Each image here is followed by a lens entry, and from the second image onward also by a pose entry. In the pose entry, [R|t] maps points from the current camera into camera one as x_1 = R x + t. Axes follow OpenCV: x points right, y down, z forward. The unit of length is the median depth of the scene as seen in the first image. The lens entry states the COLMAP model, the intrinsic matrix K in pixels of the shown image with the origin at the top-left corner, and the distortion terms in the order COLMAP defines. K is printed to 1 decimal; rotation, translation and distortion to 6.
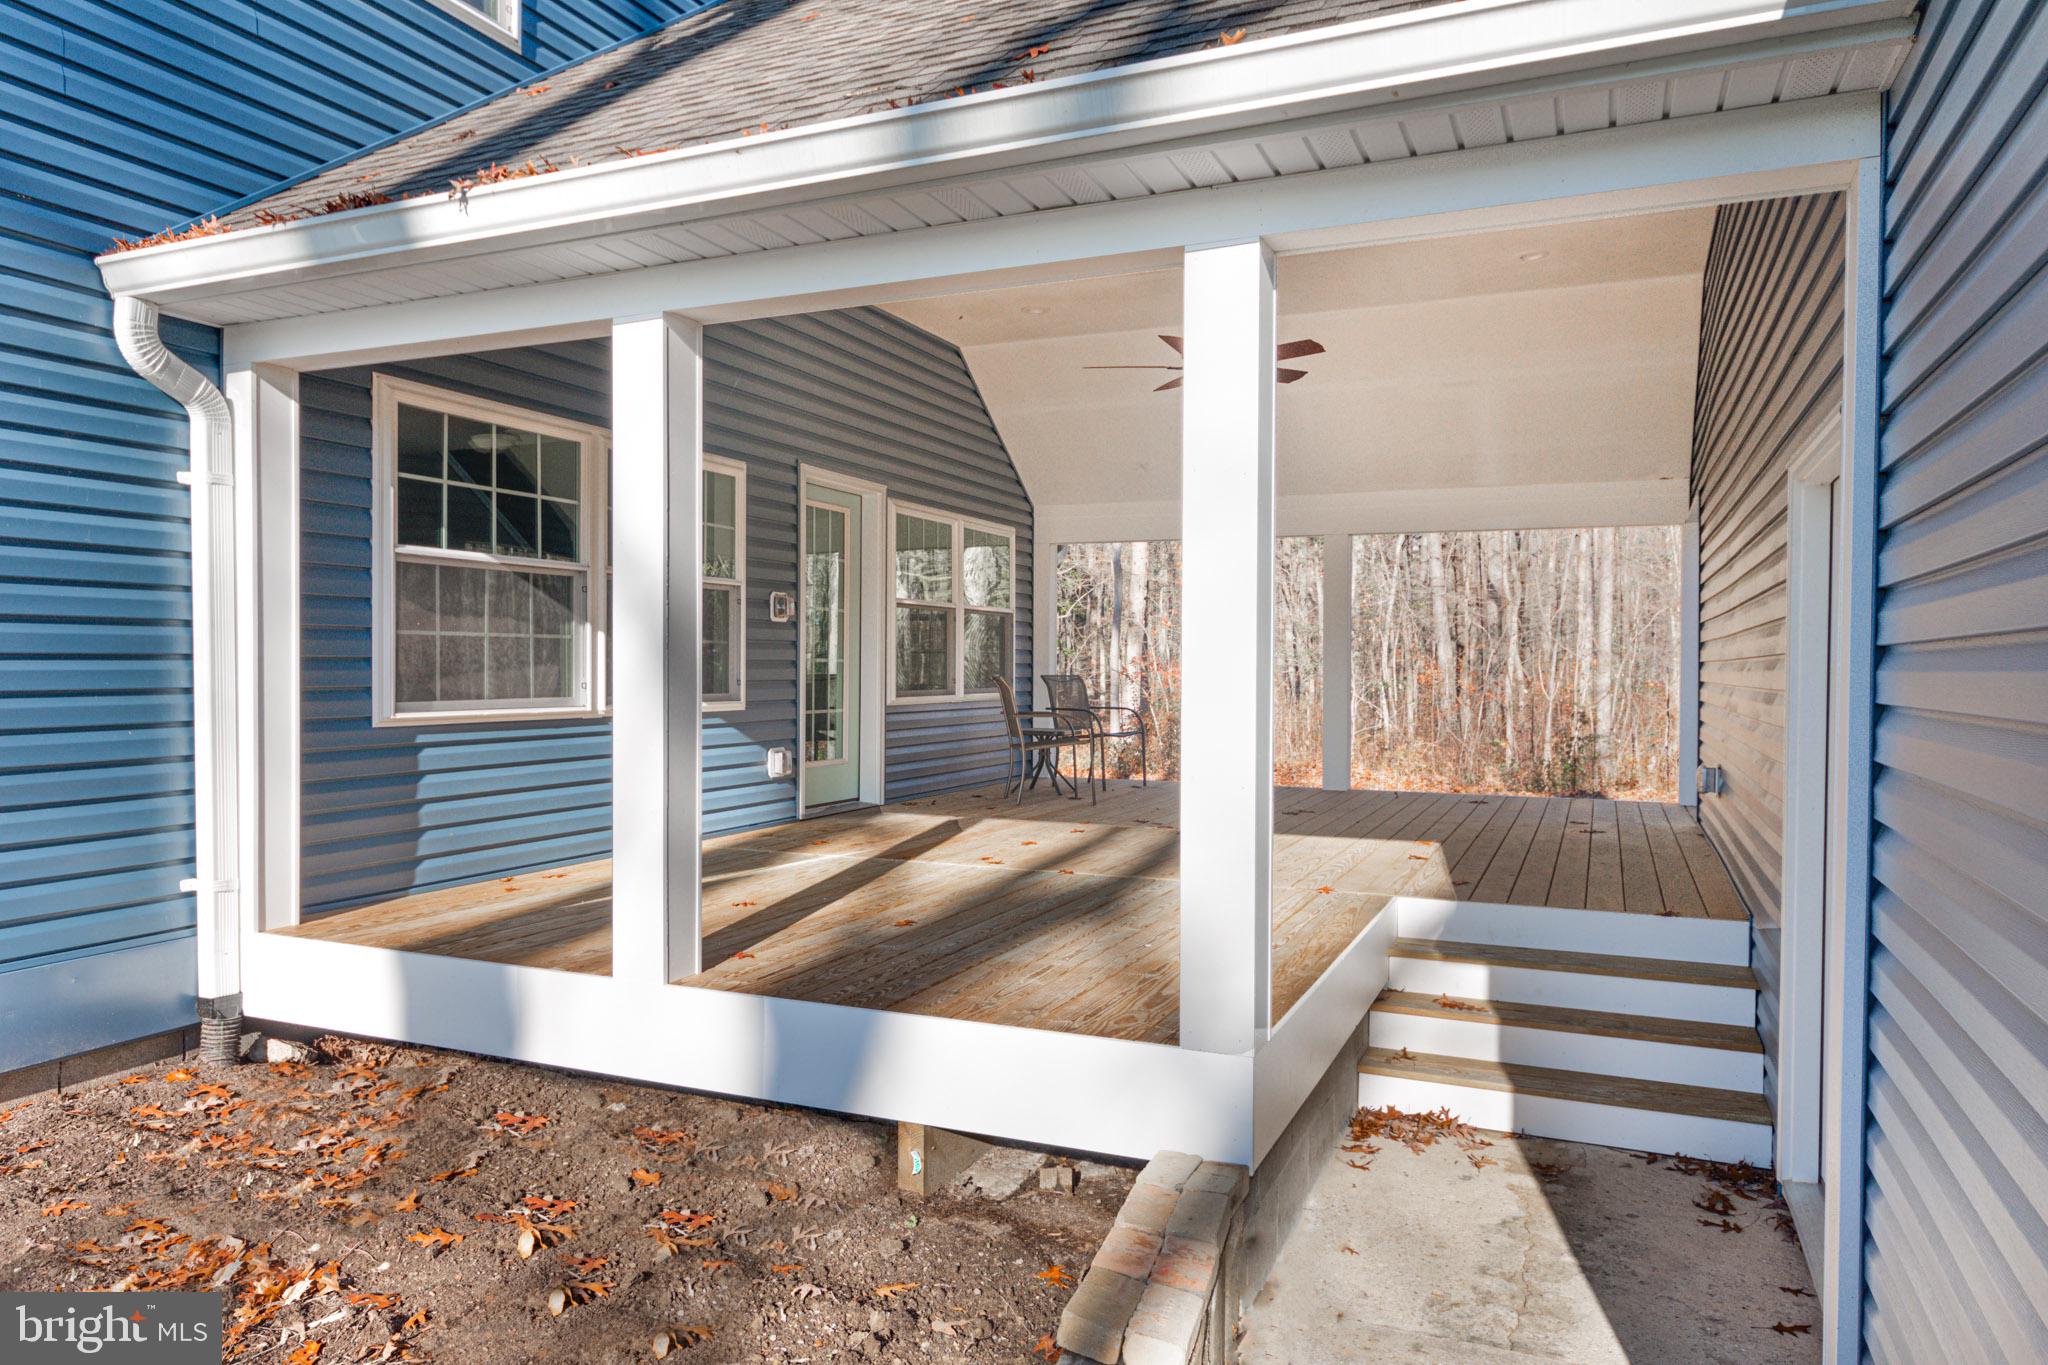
lens RADIAL K [[1358.2, 0, 1022.6], [0, 1358.2, 675.8], [0, 0, 1]] dist [0.025619, 0.002530]
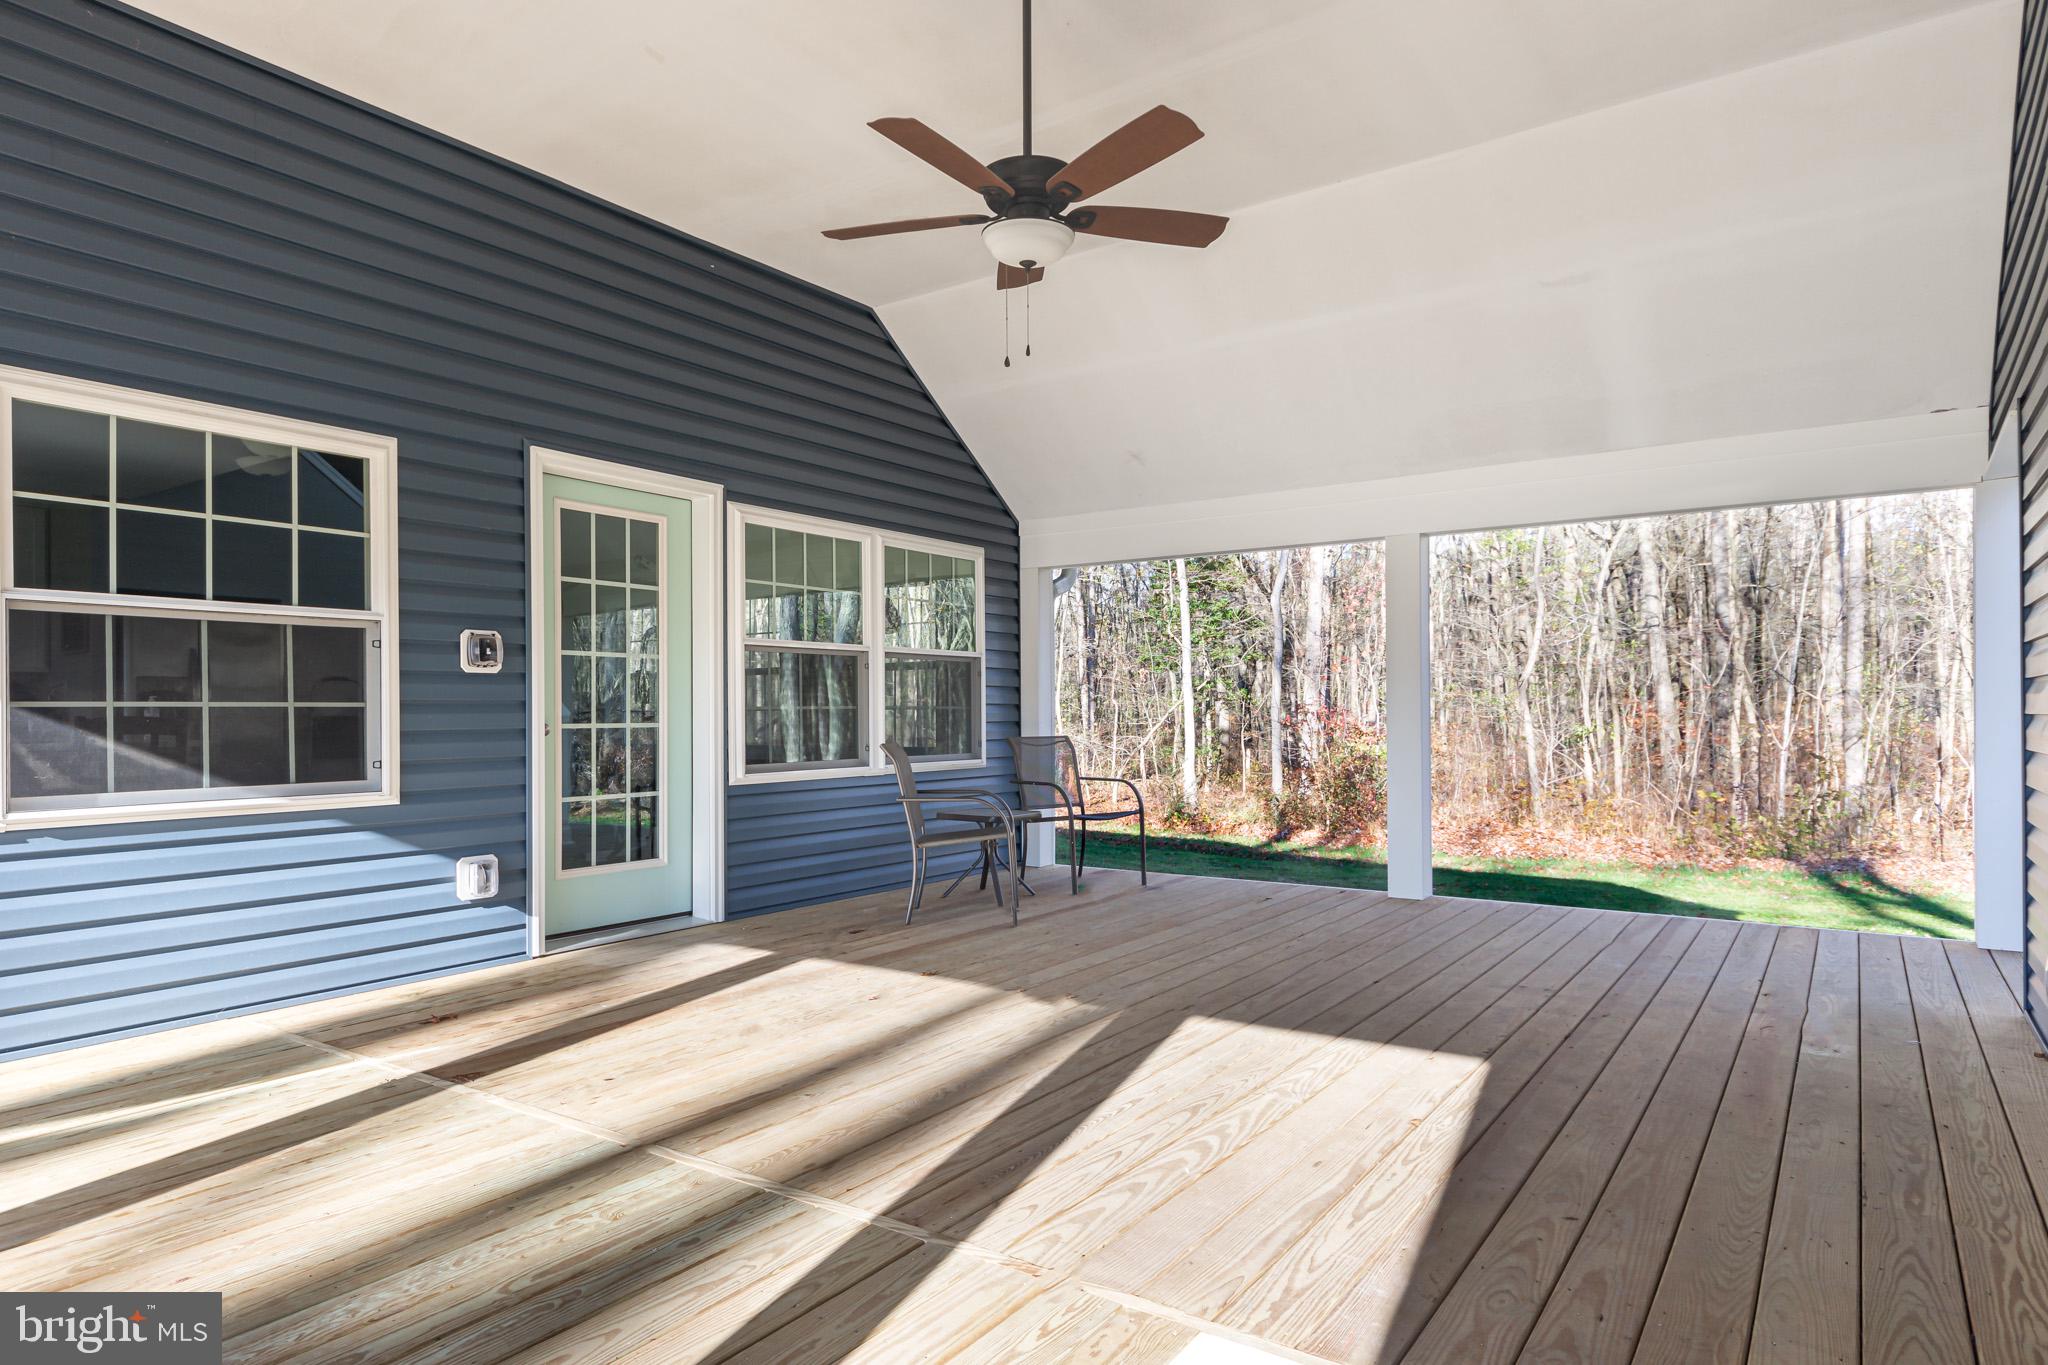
lens RADIAL K [[1156.1, 0, 1016.5], [0, 1156.1, 735.8], [0, 0, 1]] dist [0.002118, -0.001740]
pose [[0.974122, -0.022342, -0.224914, 0.190287], [0.022907, 0.999738, -0.000099, -0.001511], [0.224857, -0.005056, 0.974379, 0.431785]]
